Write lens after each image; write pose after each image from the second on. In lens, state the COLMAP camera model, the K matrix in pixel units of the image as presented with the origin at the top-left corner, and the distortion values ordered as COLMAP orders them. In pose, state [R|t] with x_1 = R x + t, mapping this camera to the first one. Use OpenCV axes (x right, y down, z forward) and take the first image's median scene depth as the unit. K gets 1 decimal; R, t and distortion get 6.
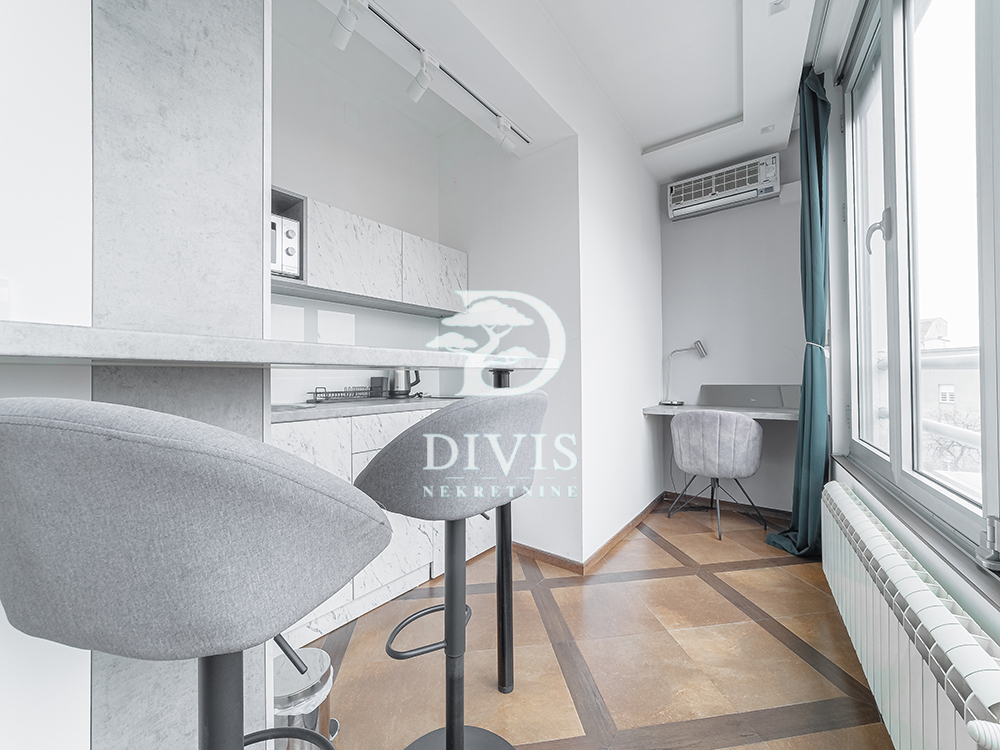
lens RADIAL K [[391.0, 0, 501.7], [0, 391.0, 375.8], [0, 0, 1]] dist [-0.021145, 0.010056]
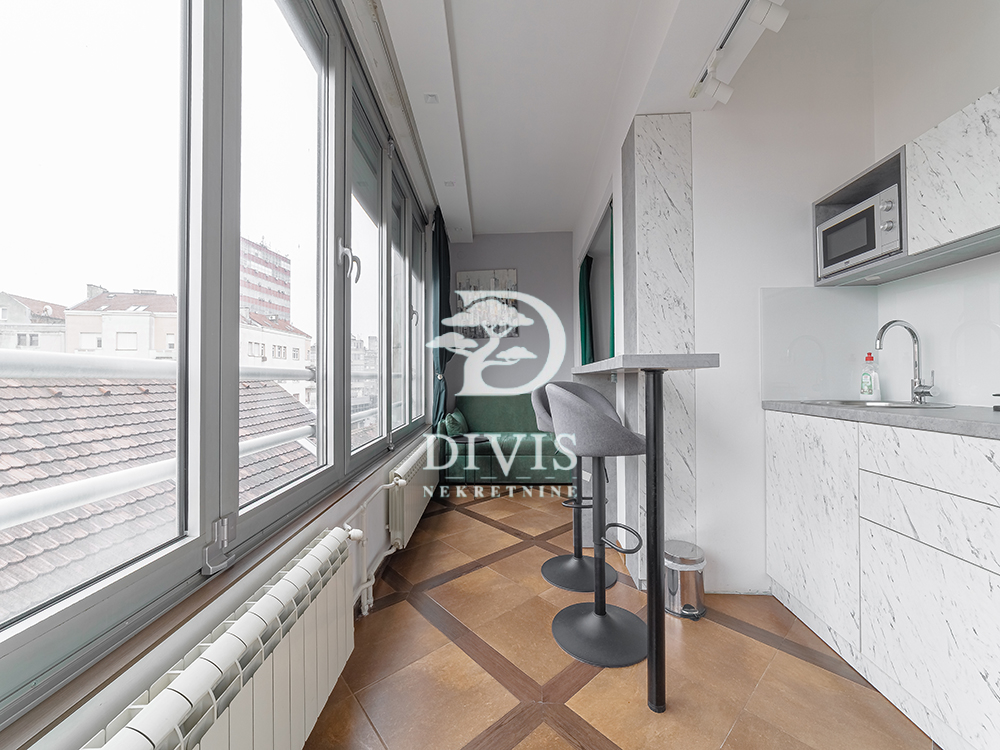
lens RADIAL K [[391.0, 0, 501.7], [0, 391.0, 375.8], [0, 0, 1]] dist [-0.021145, 0.010056]
pose [[-0.830579, 0.010601, -0.556800, 0.554686], [0.019617, 0.999755, -0.010227, 0.003201], [0.556556, -0.019417, -0.830583, 1.048323]]
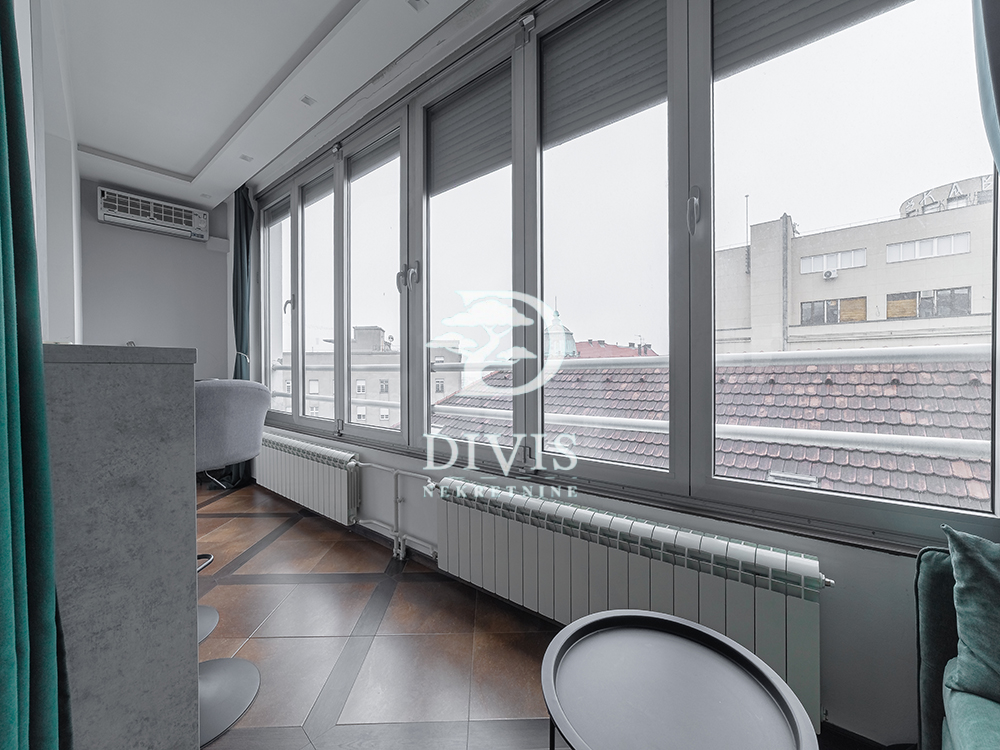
lens RADIAL K [[391.0, 0, 501.7], [0, 391.0, 375.8], [0, 0, 1]] dist [-0.021145, 0.010056]
pose [[0.115838, -0.001533, 0.993267, -0.762851], [-0.004555, 0.999987, 0.002075, 0.003000], [-0.993258, -0.004765, 0.115830, -0.297715]]
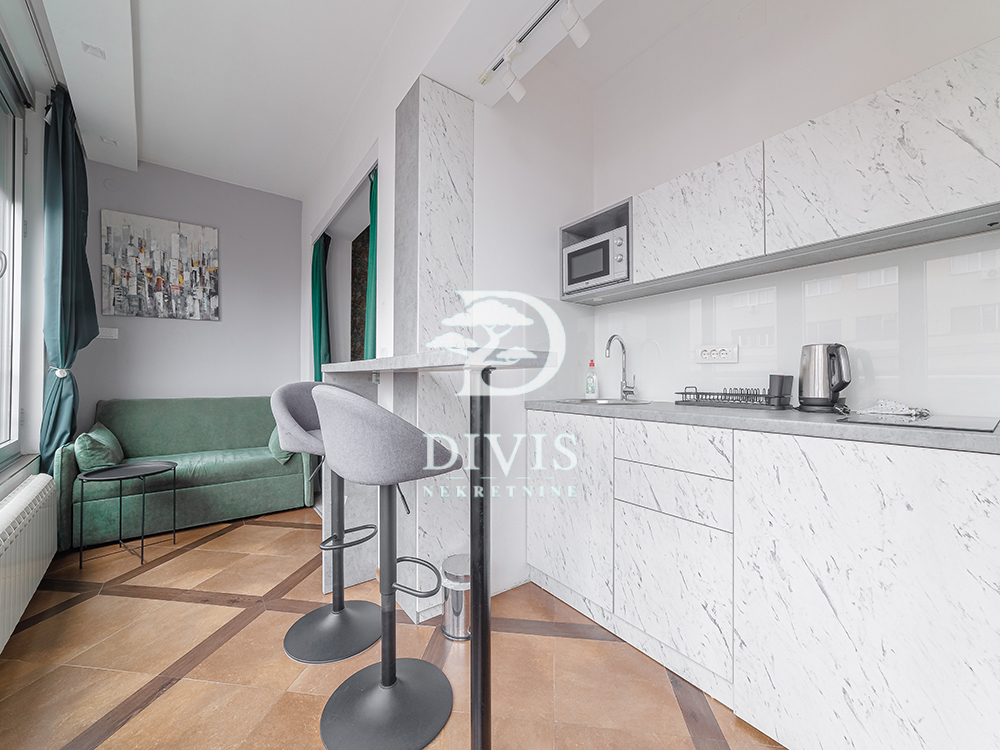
lens RADIAL K [[391.0, 0, 501.7], [0, 391.0, 375.8], [0, 0, 1]] dist [-0.021145, 0.010056]
pose [[-0.263687, 0.001080, -0.964608, 0.492827], [0.007899, 0.999968, -0.001039, 0.002085], [0.964576, -0.007893, -0.263687, 0.825436]]
